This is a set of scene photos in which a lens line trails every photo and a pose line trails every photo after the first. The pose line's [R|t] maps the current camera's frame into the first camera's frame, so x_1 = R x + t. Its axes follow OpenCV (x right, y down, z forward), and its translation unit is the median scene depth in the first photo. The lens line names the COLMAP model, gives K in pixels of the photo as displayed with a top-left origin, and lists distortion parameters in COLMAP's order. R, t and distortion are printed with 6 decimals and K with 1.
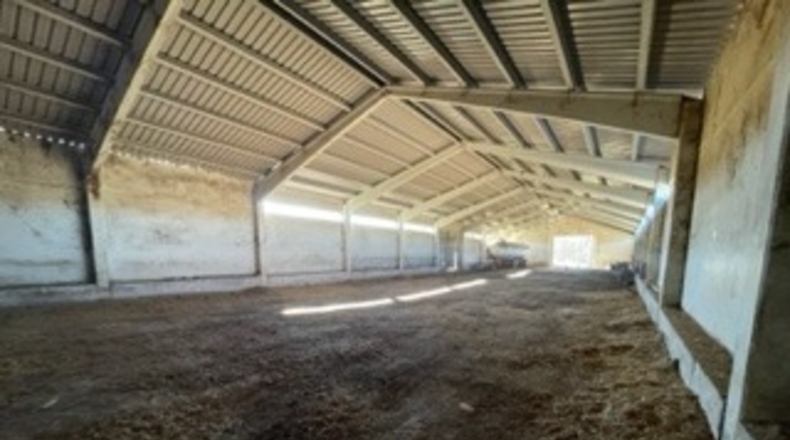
lens RADIAL K [[313.0, 0, 395.0], [0, 313.0, 220.0], [0, 0, 1]] dist [-0.001108, -0.000338]
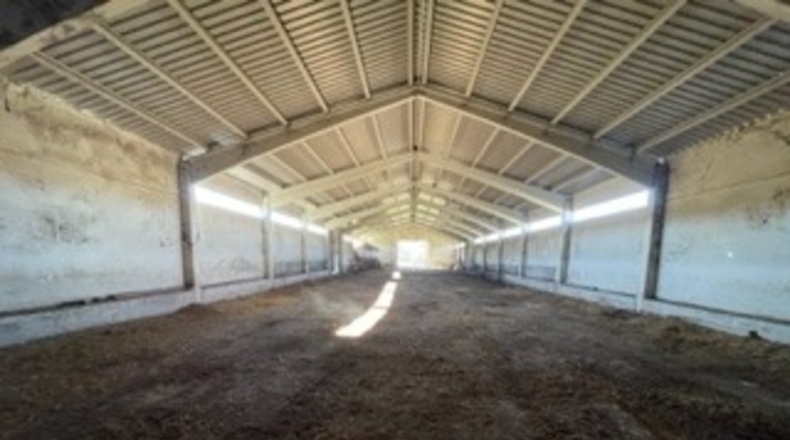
lens RADIAL K [[313.0, 0, 395.0], [0, 313.0, 220.0], [0, 0, 1]] dist [-0.001108, -0.000338]
pose [[0.838872, 0.066382, 0.540267, -0.433917], [-0.065460, 0.997635, -0.020938, 0.007239], [-0.540379, -0.017802, 0.841233, 0.156114]]
